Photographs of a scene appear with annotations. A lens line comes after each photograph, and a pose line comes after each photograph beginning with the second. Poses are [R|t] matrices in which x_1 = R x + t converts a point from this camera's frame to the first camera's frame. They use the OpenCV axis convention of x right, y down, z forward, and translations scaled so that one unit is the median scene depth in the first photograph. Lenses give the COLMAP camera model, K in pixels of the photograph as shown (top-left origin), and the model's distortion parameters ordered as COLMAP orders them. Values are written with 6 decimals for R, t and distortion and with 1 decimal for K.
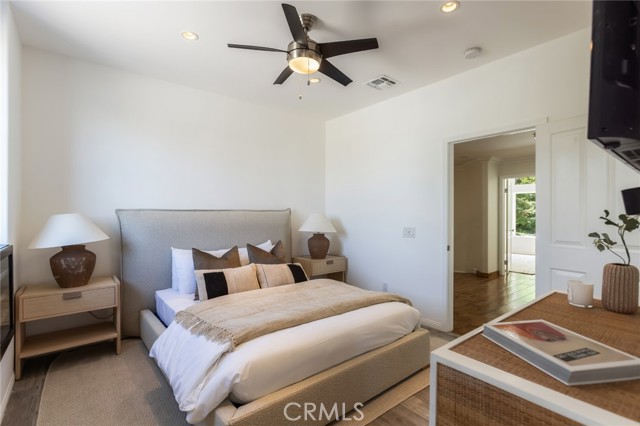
lens RADIAL K [[303.9, 0, 321.9], [0, 303.9, 217.6], [0, 0, 1]] dist [-0.001842, 0.001228]
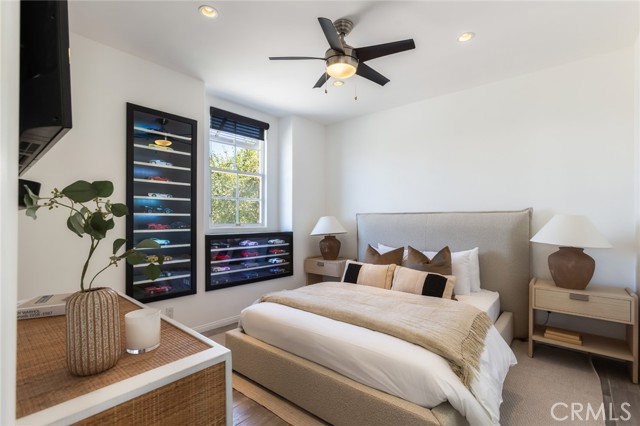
lens RADIAL K [[303.9, 0, 321.4], [0, 303.9, 214.7], [0, 0, 1]] dist [-0.001842, 0.001228]
pose [[0.175837, -0.003583, -0.984413, 0.763810], [-0.008504, 0.999951, -0.005158, -0.011784], [0.984383, 0.009279, 0.175797, 0.592273]]
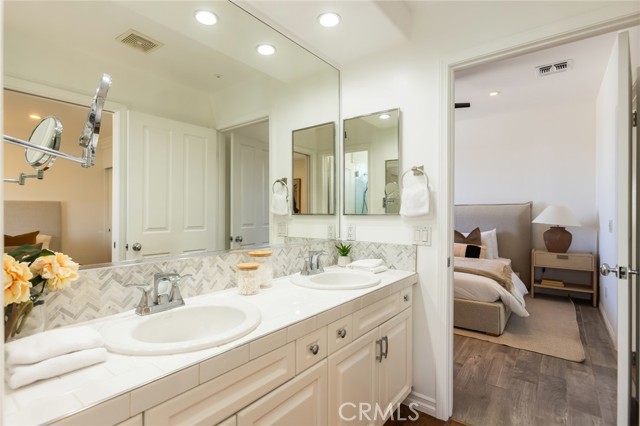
lens RADIAL K [[322.8, 0, 320.4], [0, 322.8, 210.4], [0, 0, 1]] dist [0.002020, -0.000498]
pose [[0.236601, -0.004760, -0.971595, 1.227025], [-0.006129, 0.999961, -0.006391, 0.017150], [0.971588, 0.007467, 0.236562, 0.026686]]
